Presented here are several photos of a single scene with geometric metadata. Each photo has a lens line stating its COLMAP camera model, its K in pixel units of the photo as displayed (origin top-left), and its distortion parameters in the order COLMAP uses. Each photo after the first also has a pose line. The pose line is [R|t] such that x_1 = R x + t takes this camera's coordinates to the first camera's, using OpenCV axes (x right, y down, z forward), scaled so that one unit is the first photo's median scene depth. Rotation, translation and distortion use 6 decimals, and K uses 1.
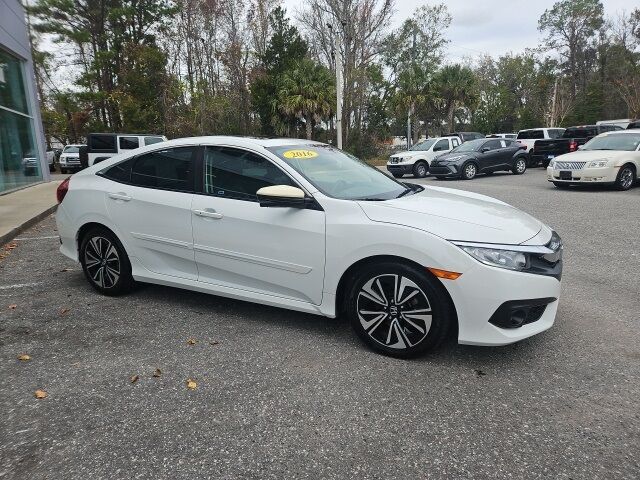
lens RADIAL K [[428.7, 0, 316.8], [0, 428.7, 240.2], [0, 0, 1]] dist [0.060296, -0.045255]
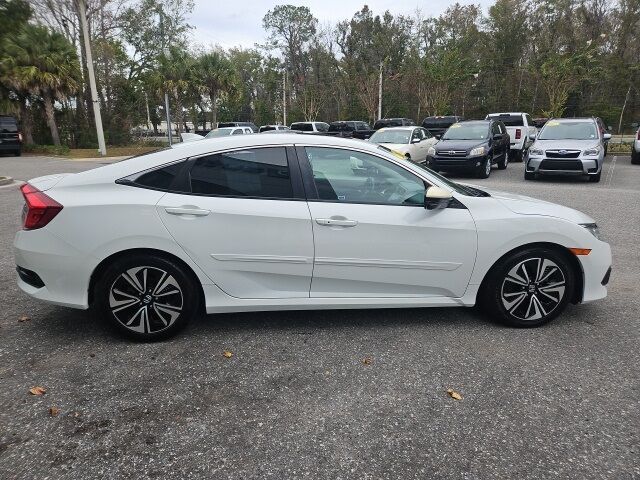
lens RADIAL K [[428.7, 0, 315.5], [0, 428.7, 241.8], [0, 0, 1]] dist [0.060296, -0.045255]
pose [[0.837591, -0.117239, 0.533570, -0.608093], [0.099952, 0.993102, 0.061306, -0.062490], [-0.537077, 0.001982, 0.843531, 0.202242]]
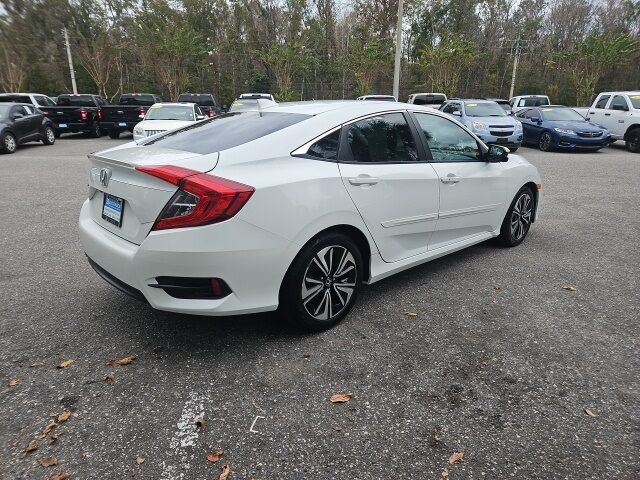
lens RADIAL K [[428.7, 0, 314.9], [0, 428.7, 241.6], [0, 0, 1]] dist [0.060296, -0.045255]
pose [[0.331055, -0.251138, 0.909578, -1.054529], [0.186123, 0.962375, 0.197973, -0.143634], [-0.925073, 0.103754, 0.365342, 0.732336]]
